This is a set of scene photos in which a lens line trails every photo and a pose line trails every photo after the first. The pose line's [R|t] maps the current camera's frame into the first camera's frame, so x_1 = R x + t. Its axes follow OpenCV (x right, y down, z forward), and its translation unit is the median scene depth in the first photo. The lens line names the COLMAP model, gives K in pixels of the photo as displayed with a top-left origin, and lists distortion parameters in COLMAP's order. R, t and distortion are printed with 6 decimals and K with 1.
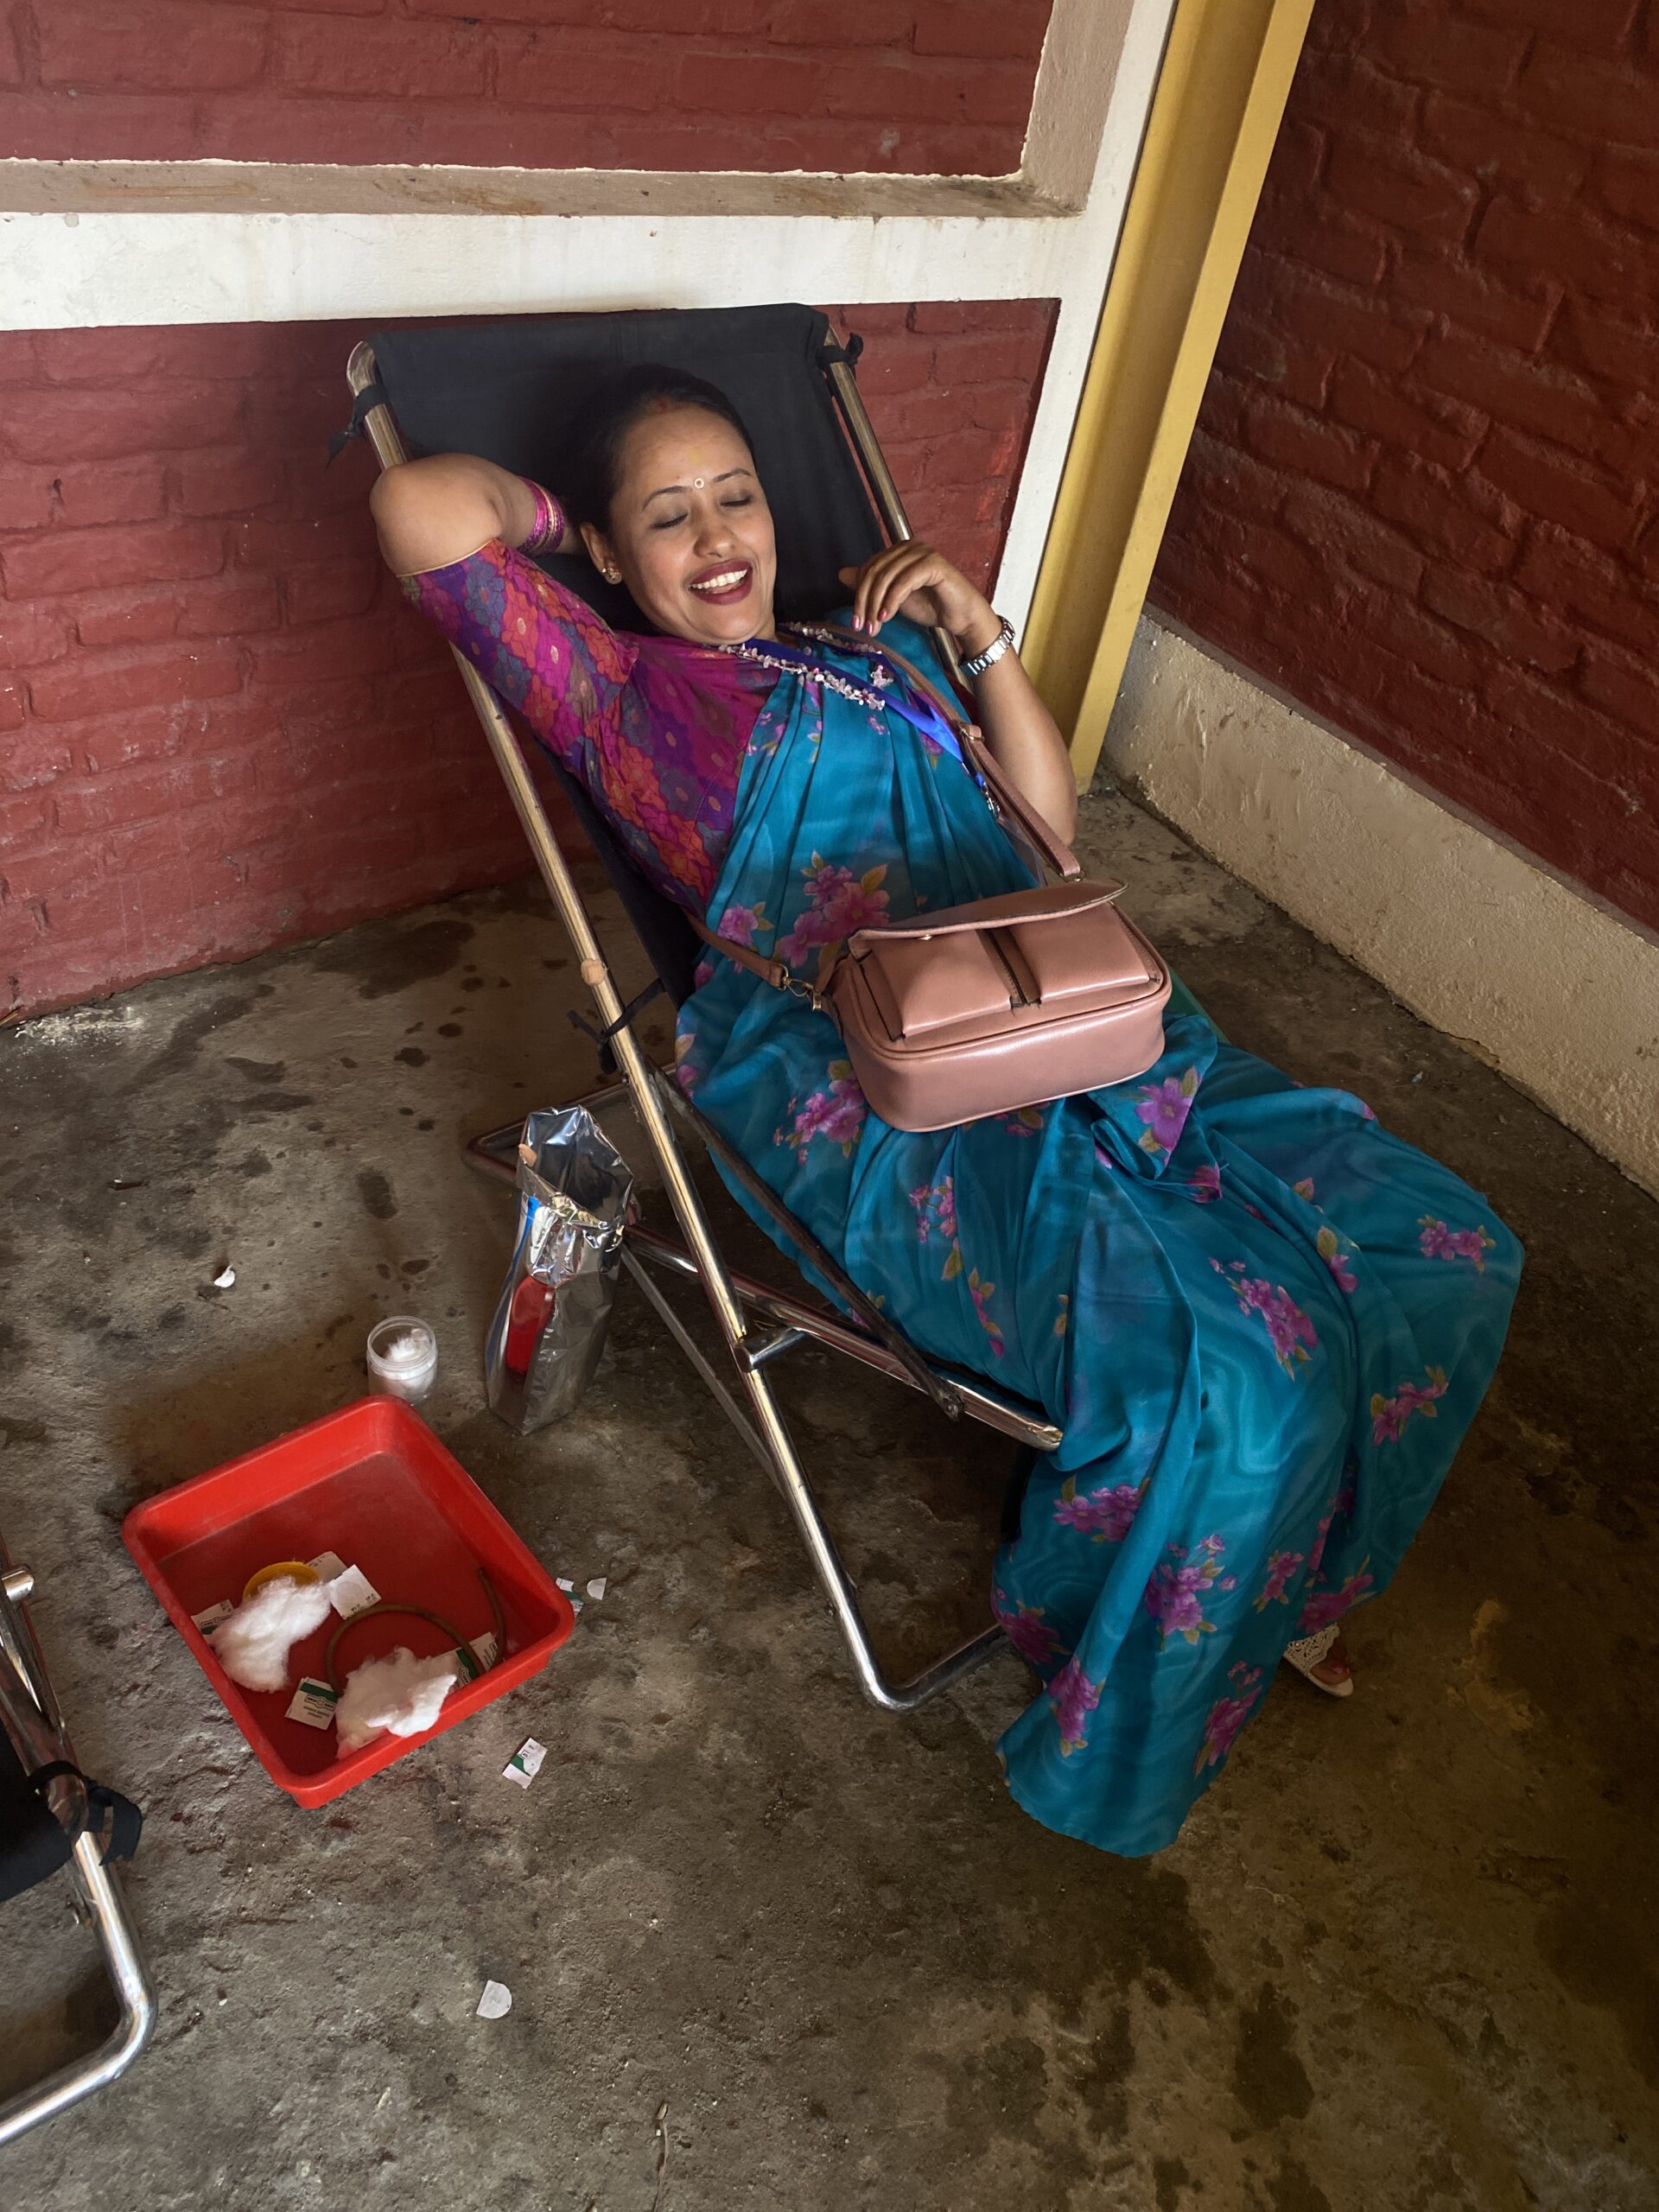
lens RADIAL K [[1696.0, 0, 826.3], [0, 1696.0, 1076.4], [0, 0, 1]] dist [0.028700, -0.024924]
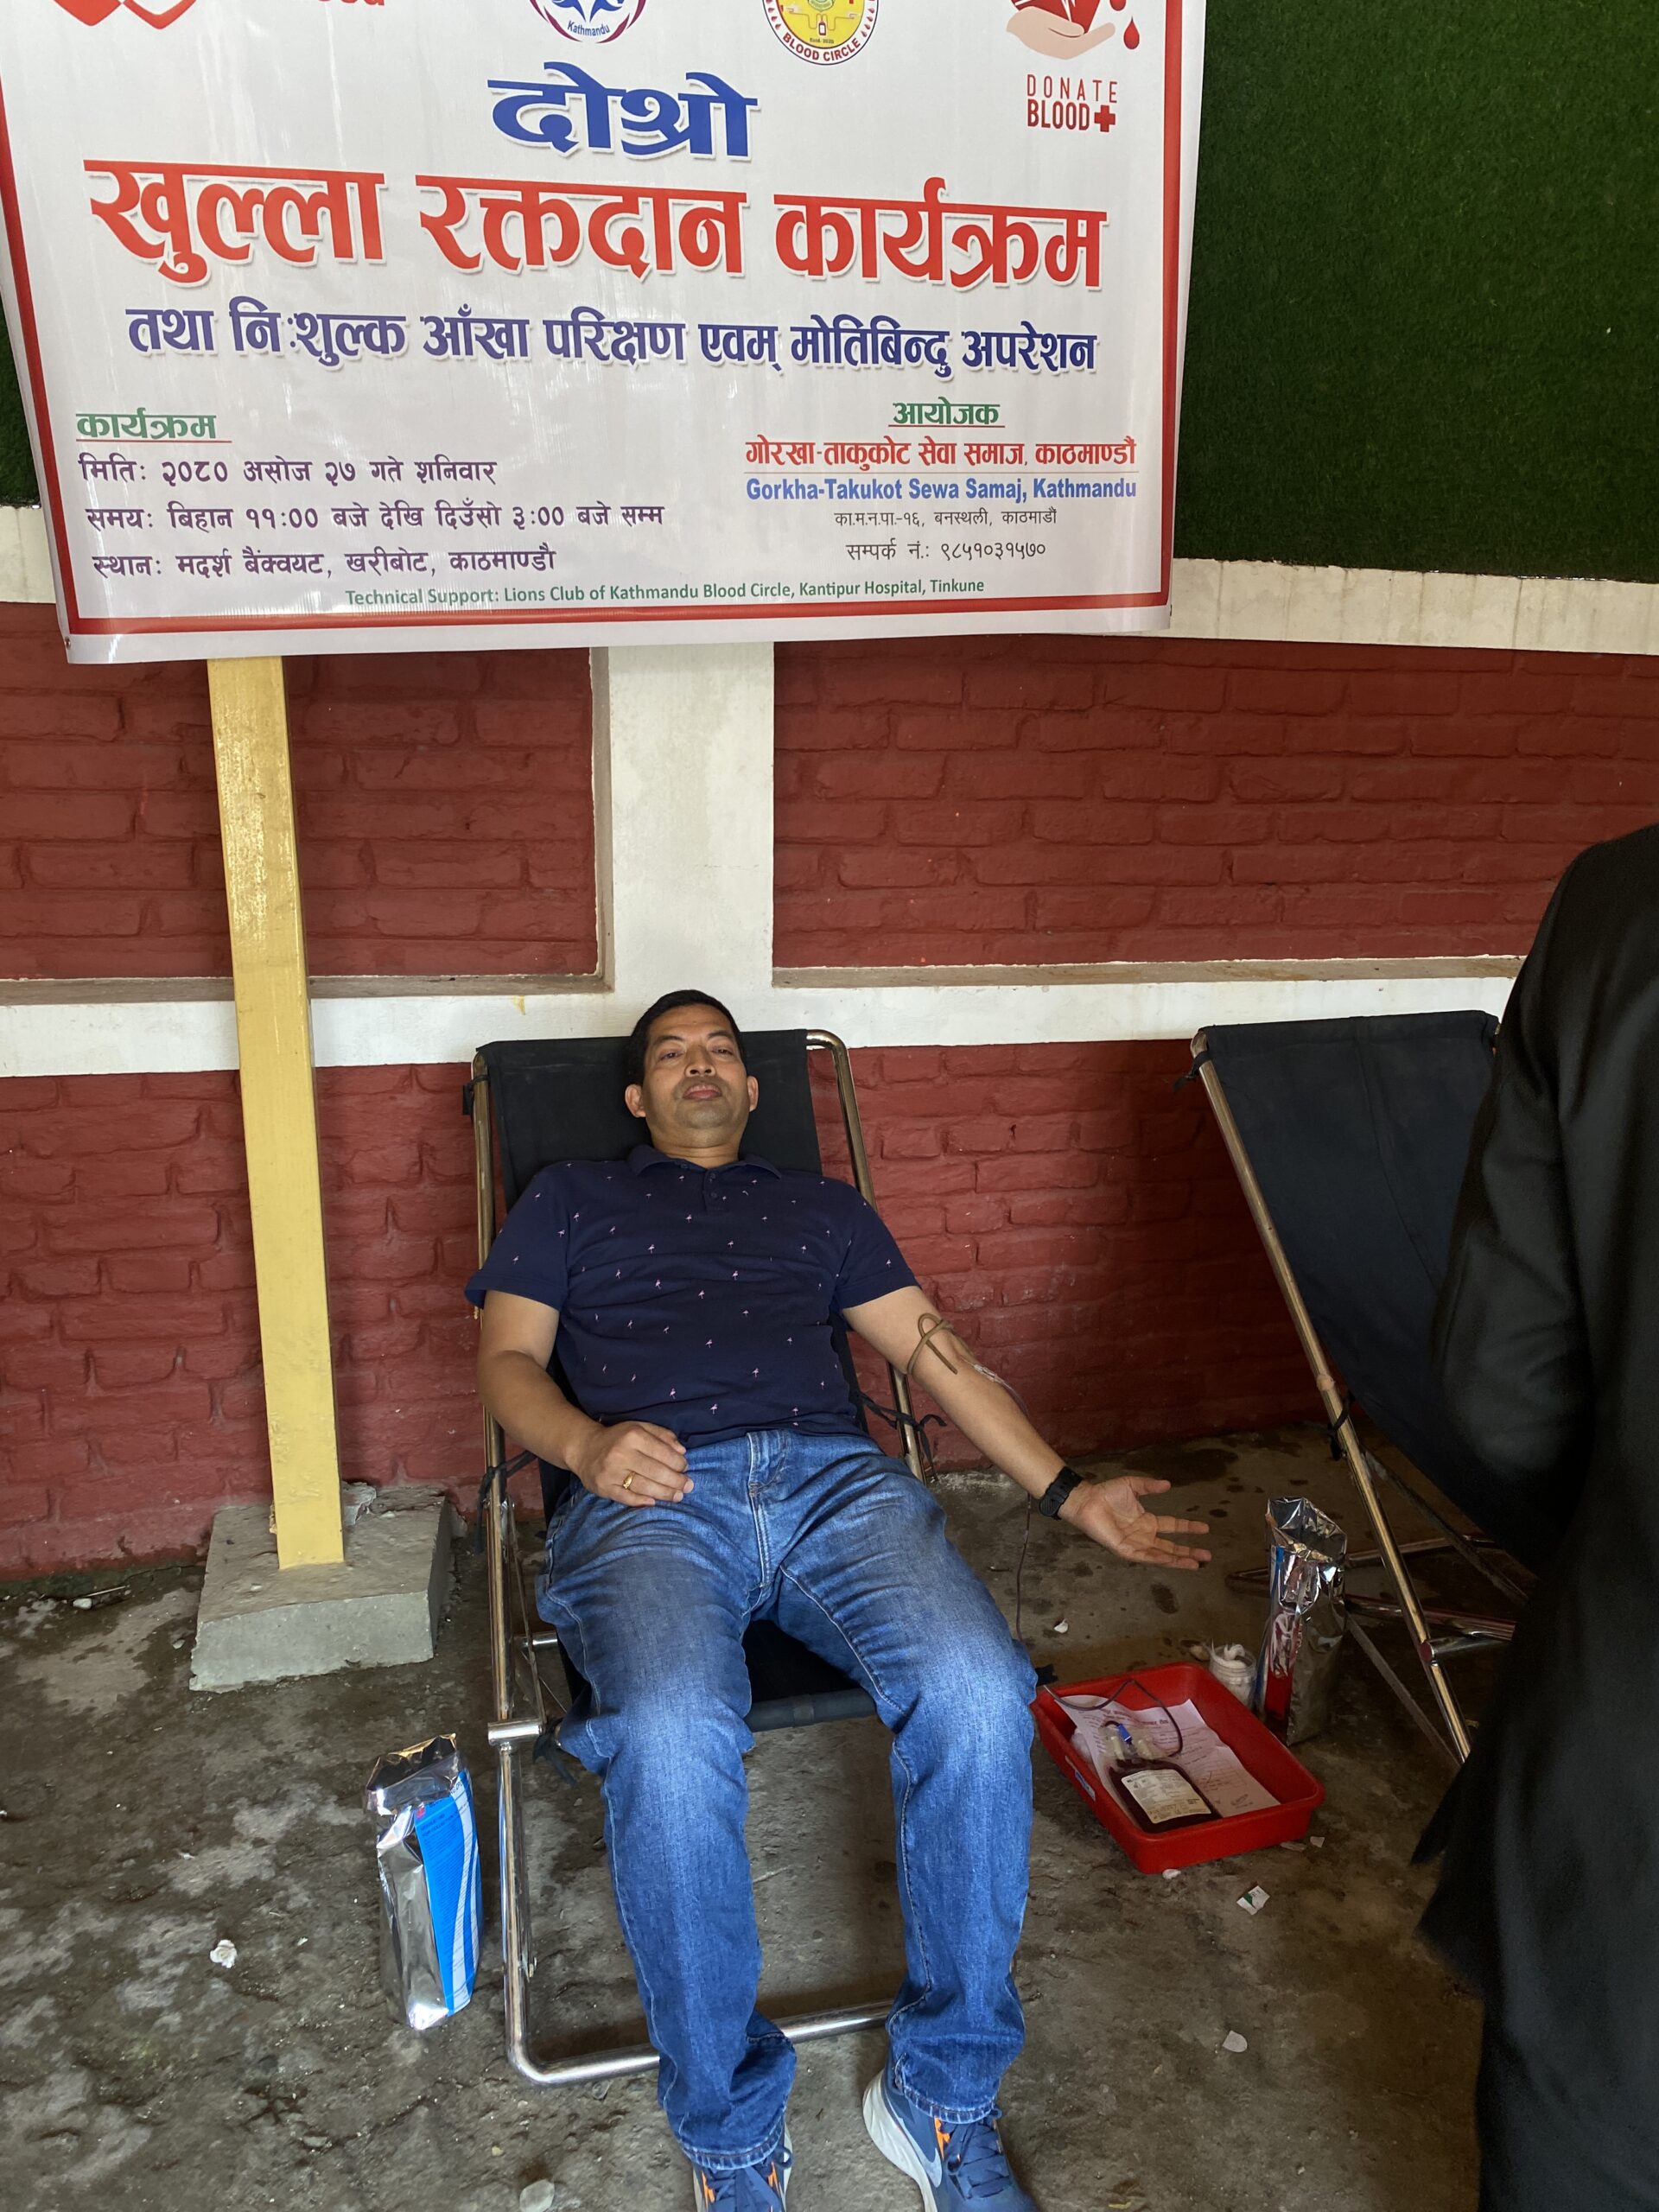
lens RADIAL K [[1696.0, 0, 863.4], [0, 1696.0, 1073.4], [0, 0, 1]] dist [0.028700, -0.024924]
pose [[0.918844, -0.038214, -0.392767, 0.078582], [-0.144852, 0.893163, -0.425768, 0.335155], [0.367075, 0.448107, 0.815141, -0.449594]]
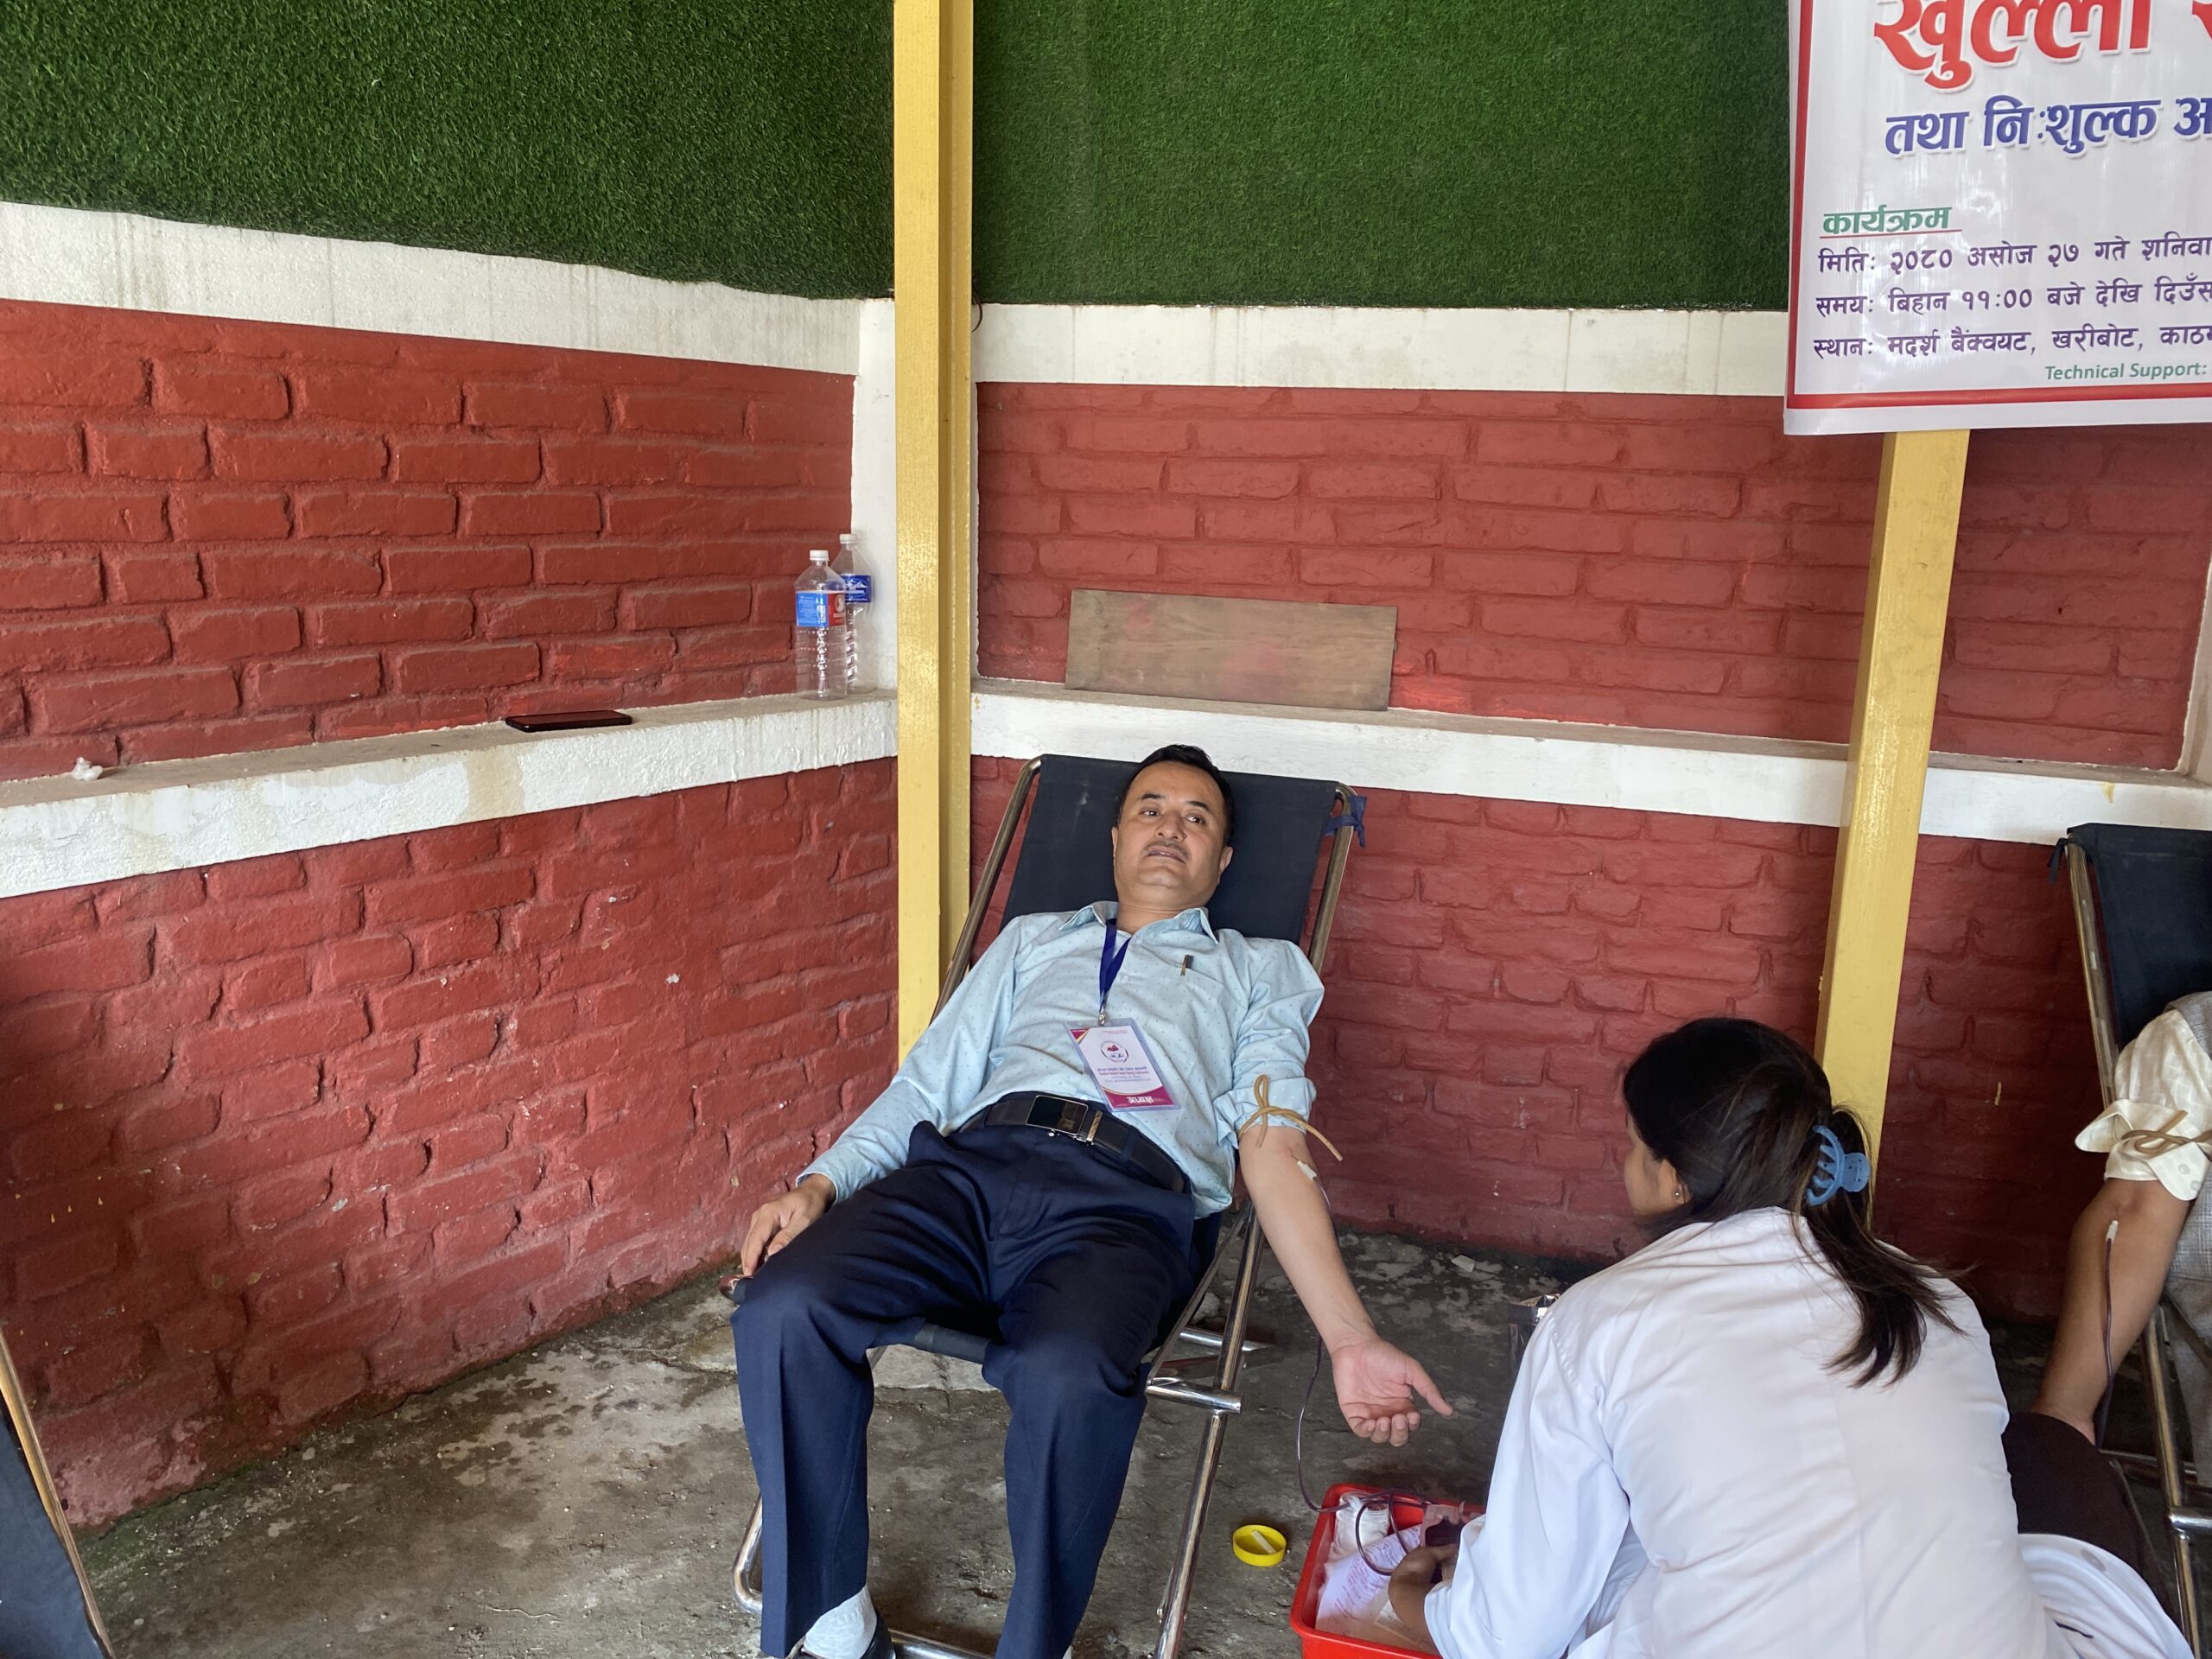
lens RADIAL K [[1696.0, 0, 1065.4], [0, 1696.0, 831.5], [0, 0, 1]] dist [0.028700, -0.024924]
pose [[0.602850, 0.026510, -0.797414, -0.144752], [-0.452823, 0.834252, -0.314603, 0.579177], [0.656904, 0.550746, 0.514933, -0.689125]]
